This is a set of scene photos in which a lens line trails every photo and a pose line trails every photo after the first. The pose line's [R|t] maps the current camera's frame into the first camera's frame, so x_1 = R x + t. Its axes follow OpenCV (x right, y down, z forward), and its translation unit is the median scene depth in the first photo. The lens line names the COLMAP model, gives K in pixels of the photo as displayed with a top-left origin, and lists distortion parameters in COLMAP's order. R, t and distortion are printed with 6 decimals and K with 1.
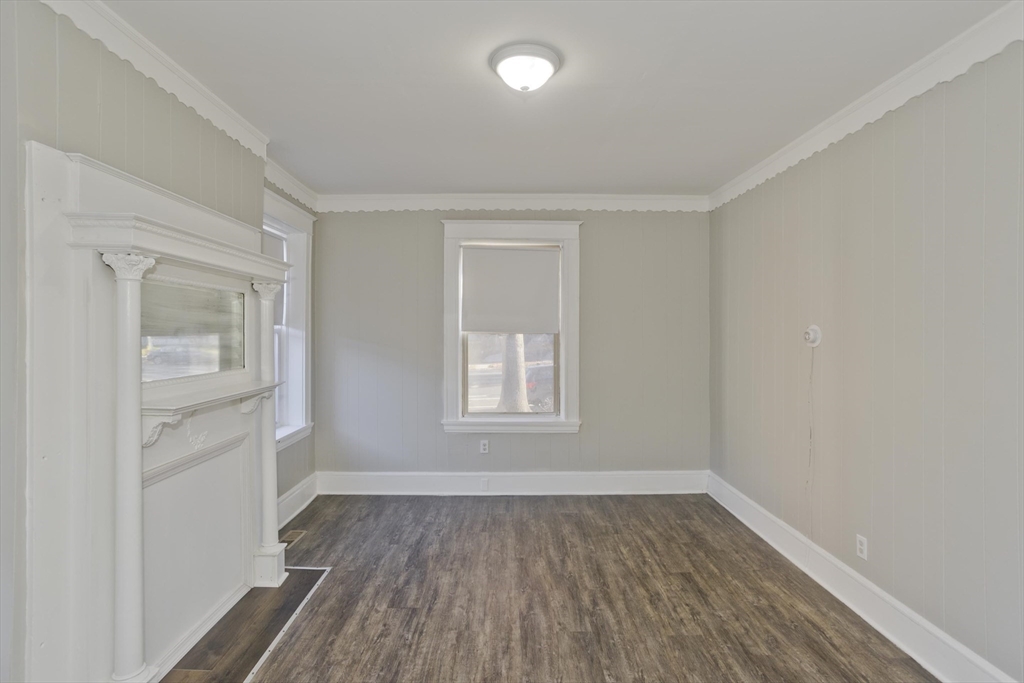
lens RADIAL K [[492.6, 0, 513.9], [0, 492.6, 330.2], [0, 0, 1]] dist [-0.055172, 0.031940]
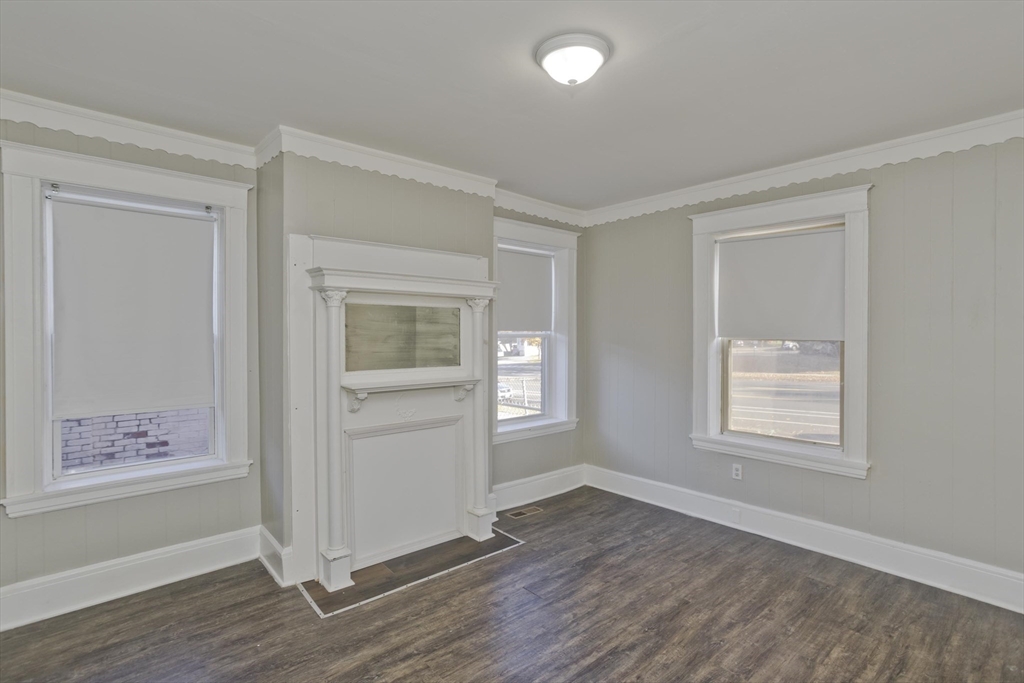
lens RADIAL K [[499.8, 0, 518.1], [0, 499.8, 336.1], [0, 0, 1]] dist [-0.055527, 0.032661]
pose [[0.653544, 0.004266, -0.756876, 0.472825], [0.001062, 0.999978, 0.006552, -0.008005], [0.756888, -0.005086, 0.653525, 0.206814]]
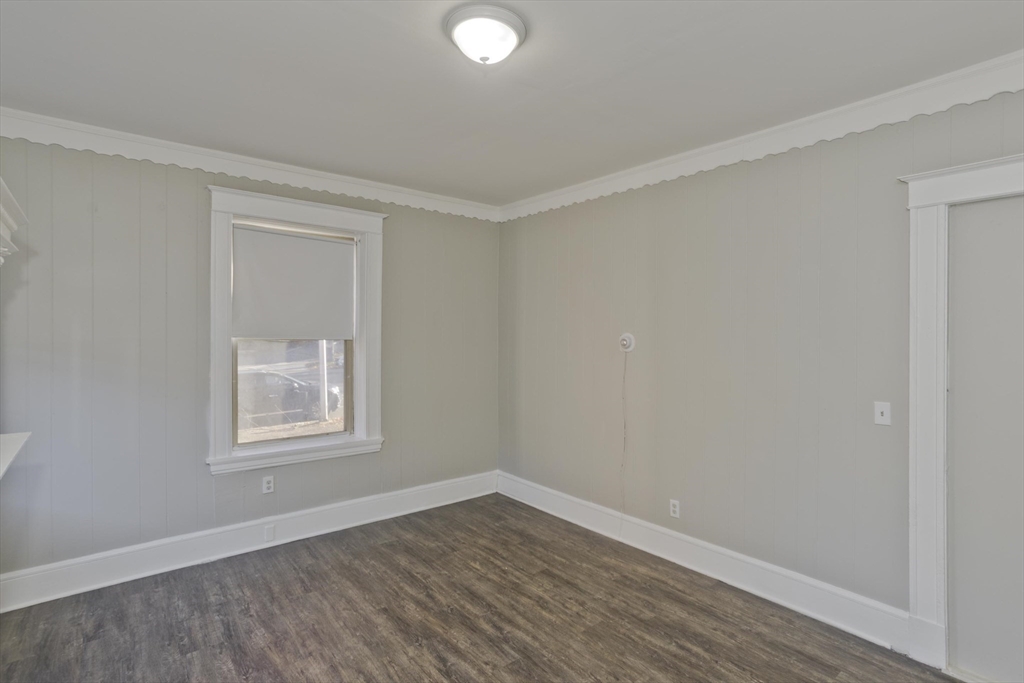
lens RADIAL K [[499.8, 0, 518.1], [0, 499.8, 336.1], [0, 0, 1]] dist [-0.055527, 0.032661]
pose [[0.779690, 0.001239, 0.626165, -0.333885], [-0.004820, 0.999980, 0.004023, -0.006597], [-0.626148, -0.006155, 0.779680, 0.195526]]
